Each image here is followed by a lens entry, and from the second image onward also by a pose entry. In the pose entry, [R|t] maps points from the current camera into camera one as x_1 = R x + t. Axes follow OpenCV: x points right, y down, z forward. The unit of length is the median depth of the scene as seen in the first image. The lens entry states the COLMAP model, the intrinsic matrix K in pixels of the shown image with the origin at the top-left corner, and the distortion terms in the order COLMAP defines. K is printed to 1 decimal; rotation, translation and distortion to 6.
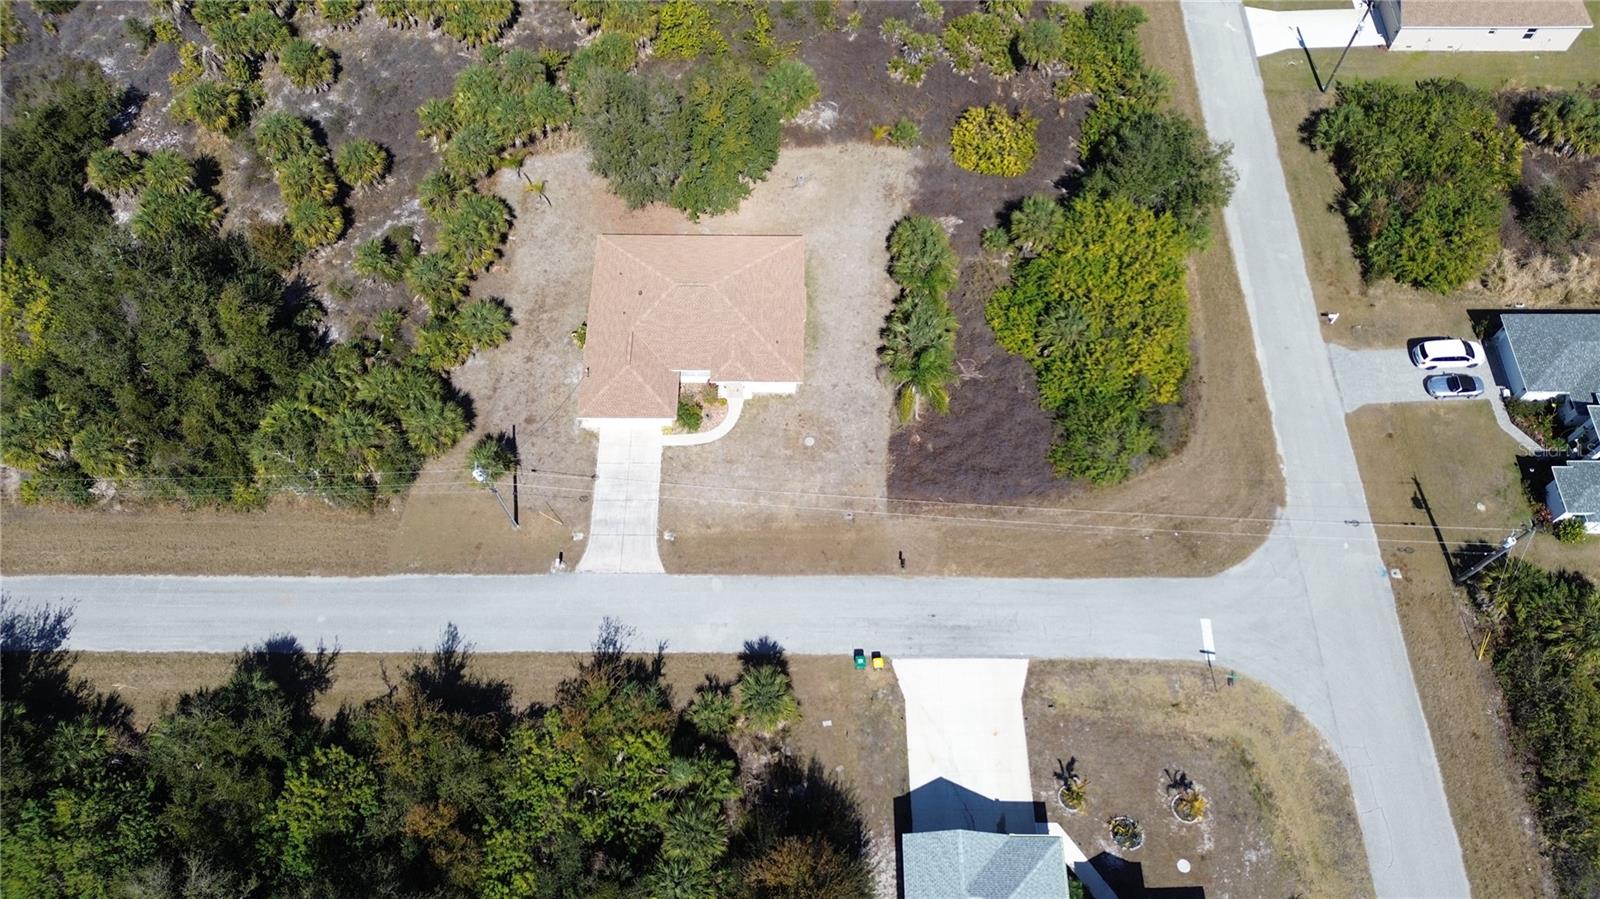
lens RADIAL K [[1122.1, 0, 800.0], [0, 1122.1, 449.5], [0, 0, 1]] dist [0.097817, -0.106017]
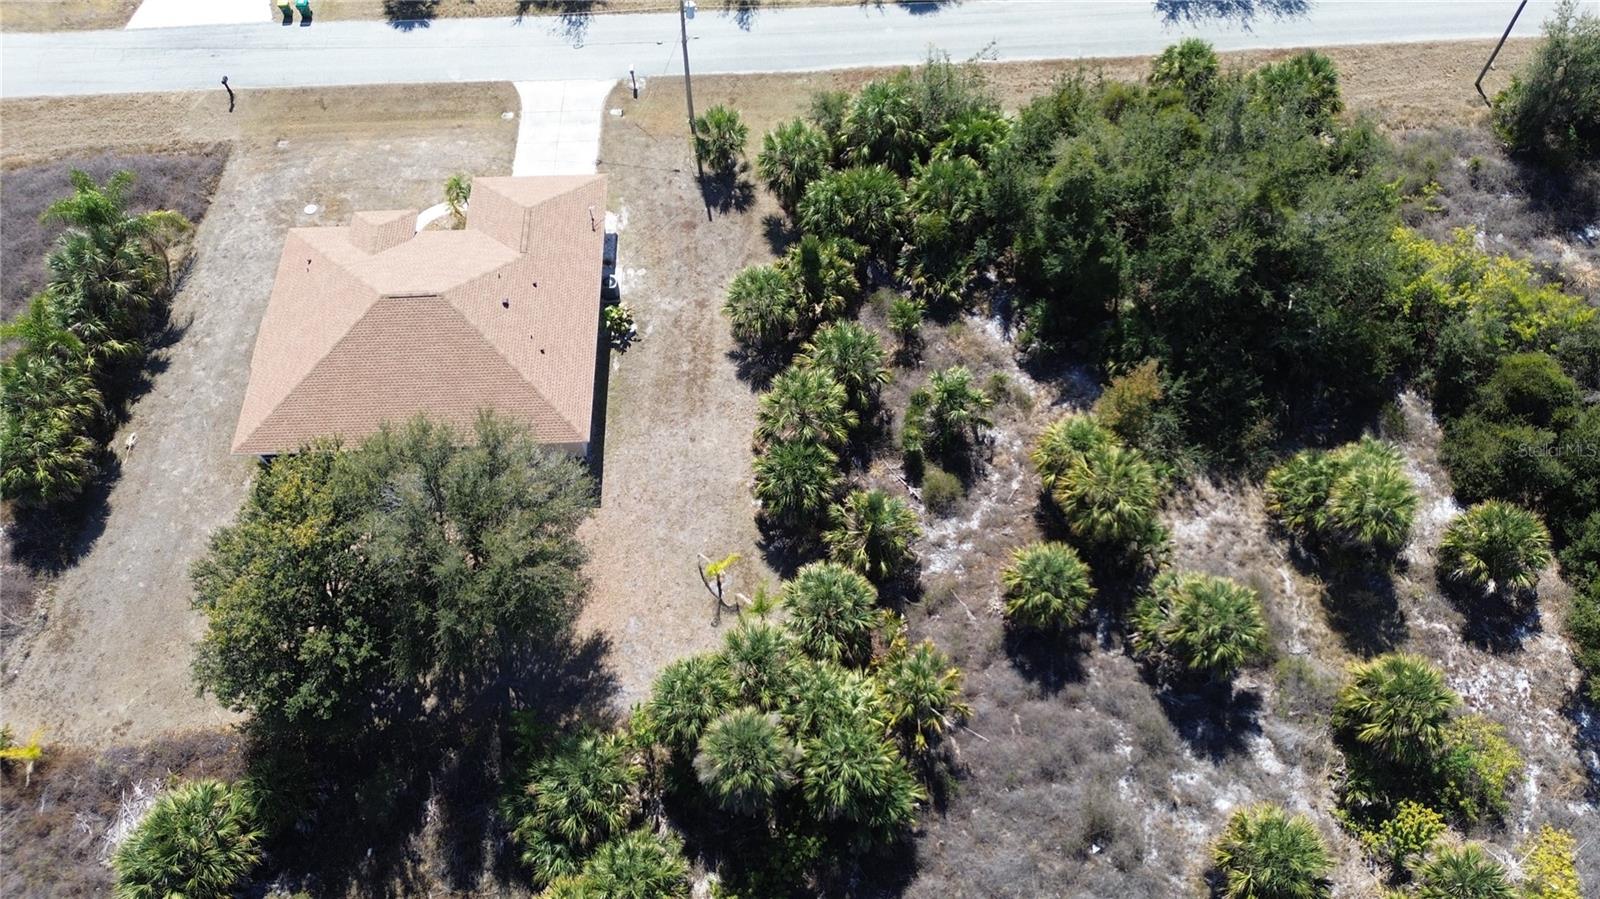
lens RADIAL K [[1122.1, 0, 800.0], [0, 1122.1, 449.5], [0, 0, 1]] dist [0.097817, -0.106017]
pose [[-0.998942, 0.045951, 0.001619, -0.317745], [-0.022542, -0.520124, 0.853793, -0.763095], [0.040075, 0.852854, 0.520609, 0.769115]]
